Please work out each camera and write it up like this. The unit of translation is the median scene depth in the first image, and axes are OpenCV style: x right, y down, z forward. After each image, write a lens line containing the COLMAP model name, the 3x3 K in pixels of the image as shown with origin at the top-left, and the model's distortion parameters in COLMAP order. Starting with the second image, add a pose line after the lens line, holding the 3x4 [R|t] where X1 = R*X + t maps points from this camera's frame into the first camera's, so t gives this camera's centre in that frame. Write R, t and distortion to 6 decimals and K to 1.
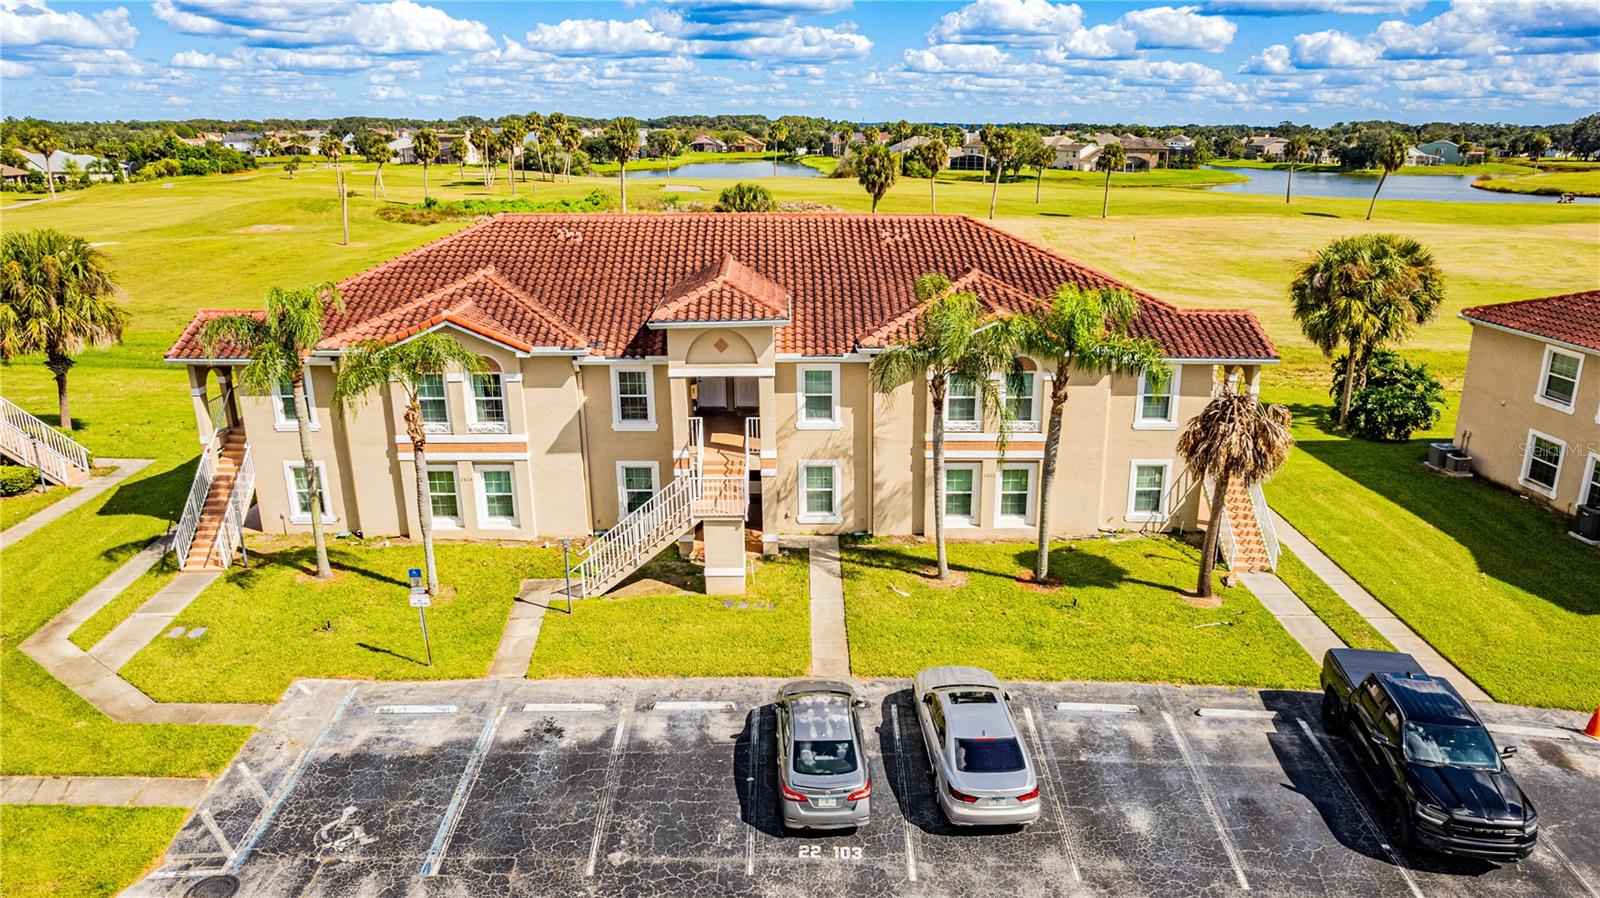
lens RADIAL K [[1002.4, 0, 800.0], [0, 1002.4, 449.0], [0, 0, 1]] dist [-0.040928, 0.000426]
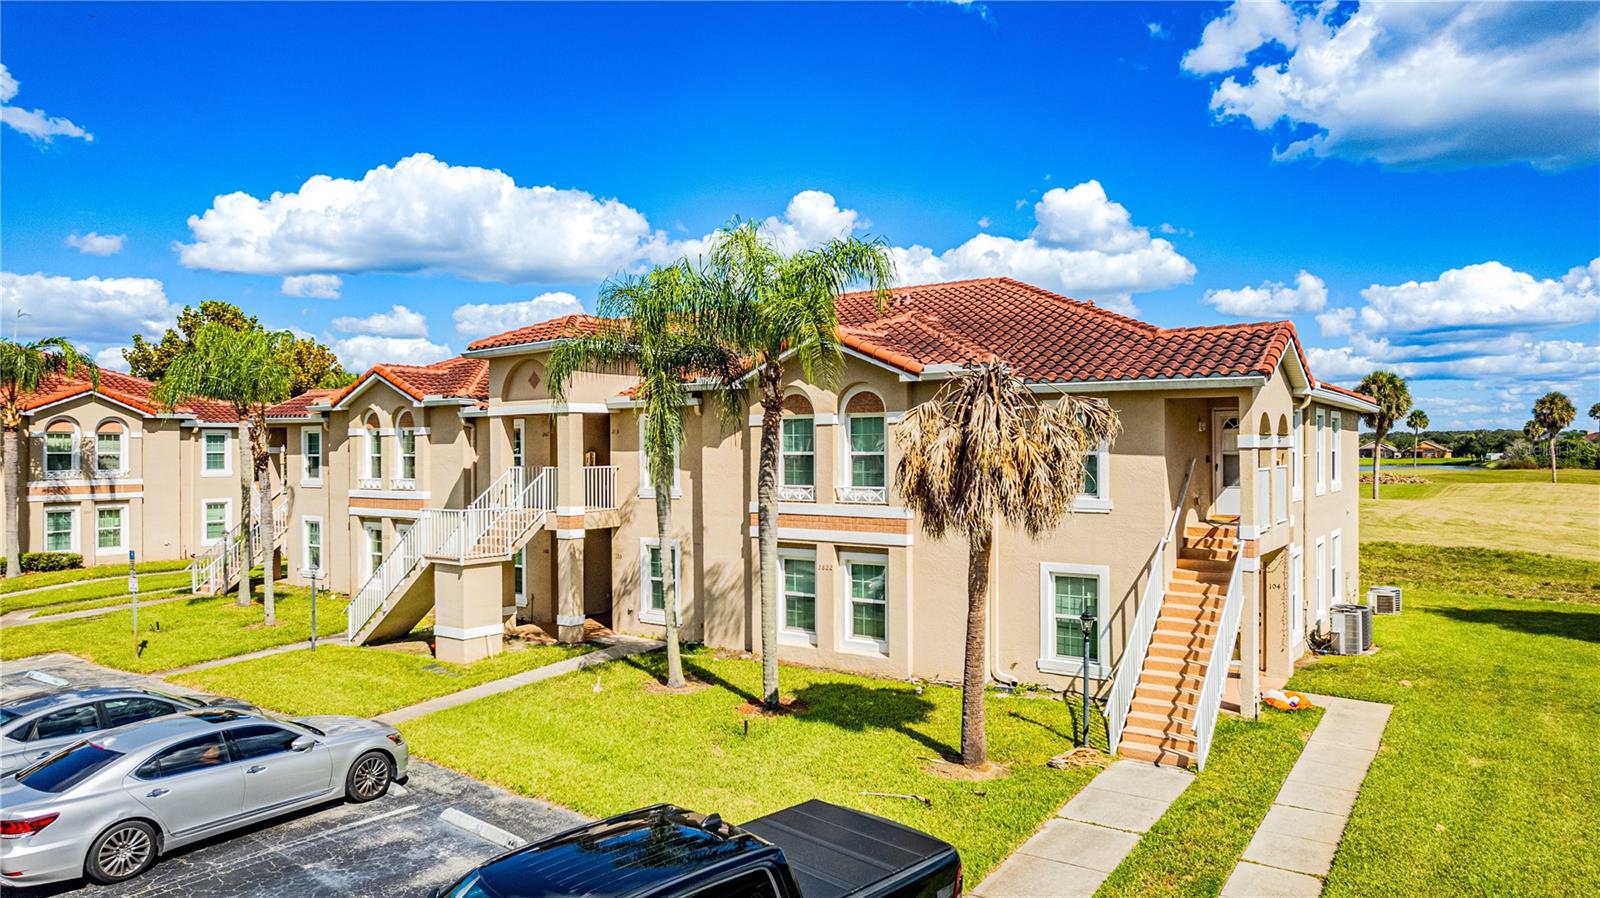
lens RADIAL K [[1002.4, 0, 800.0], [0, 1002.4, 449.0], [0, 0, 1]] dist [-0.040928, 0.000426]
pose [[0.816746, -0.003698, -0.576986, 0.570948], [-0.165571, 0.956423, -0.240504, 0.116247], [0.552732, 0.291963, 0.780542, 0.437593]]
